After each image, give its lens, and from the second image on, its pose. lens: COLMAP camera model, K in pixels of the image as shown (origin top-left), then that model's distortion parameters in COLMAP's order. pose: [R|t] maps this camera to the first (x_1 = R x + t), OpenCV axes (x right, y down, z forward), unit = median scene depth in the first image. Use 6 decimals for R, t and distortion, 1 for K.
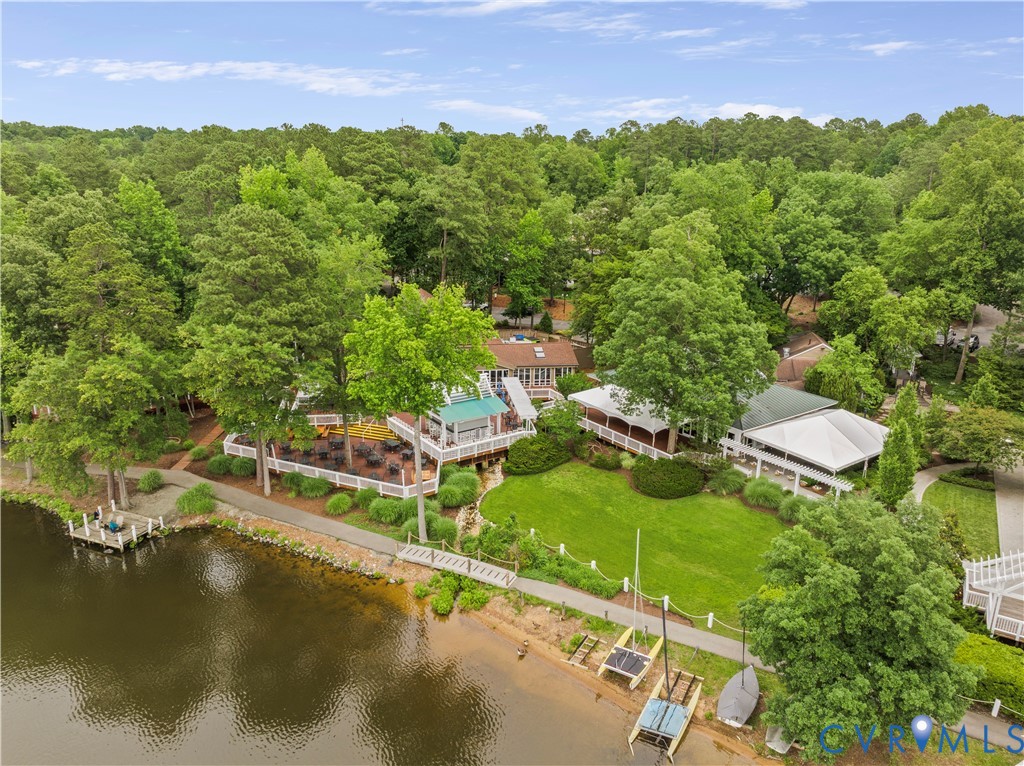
lens RADIAL K [[710.0, 0, 512.0], [0, 710.0, 383.0], [0, 0, 1]] dist [-0.054779, 0.048087]
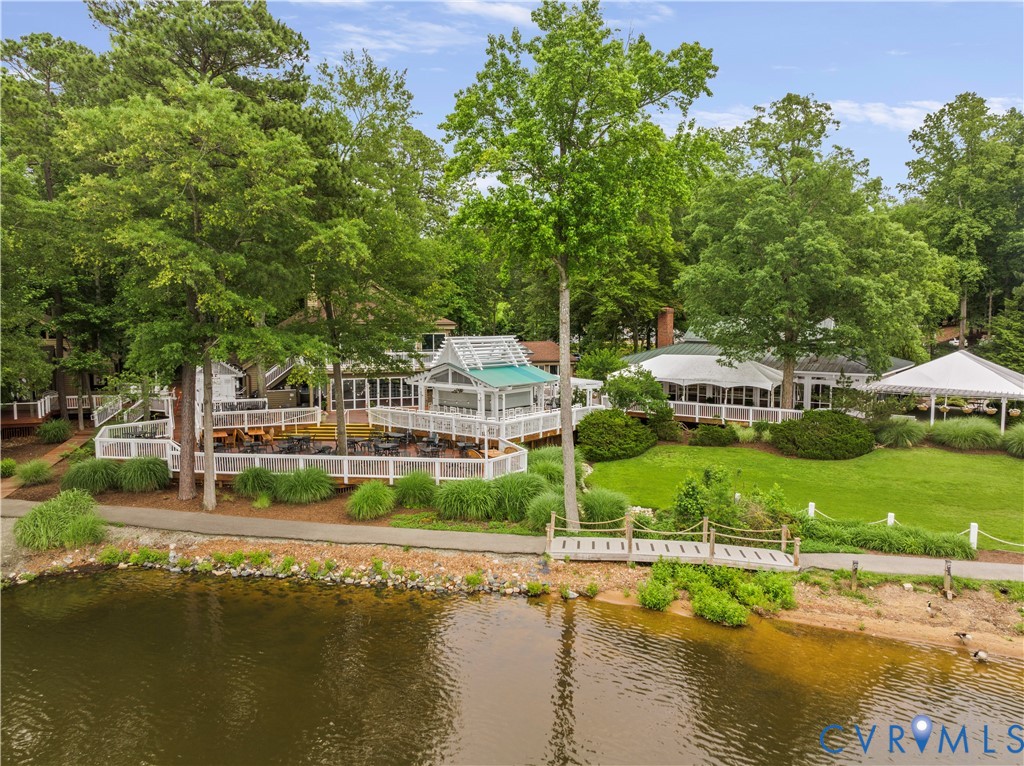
lens RADIAL K [[710.0, 0, 512.0], [0, 710.0, 383.0], [0, 0, 1]] dist [-0.054779, 0.048087]
pose [[0.955596, -0.042448, 0.291608, -0.284815], [0.098031, 0.979001, -0.178737, 0.184054], [-0.277897, 0.199387, 0.939690, 0.441493]]
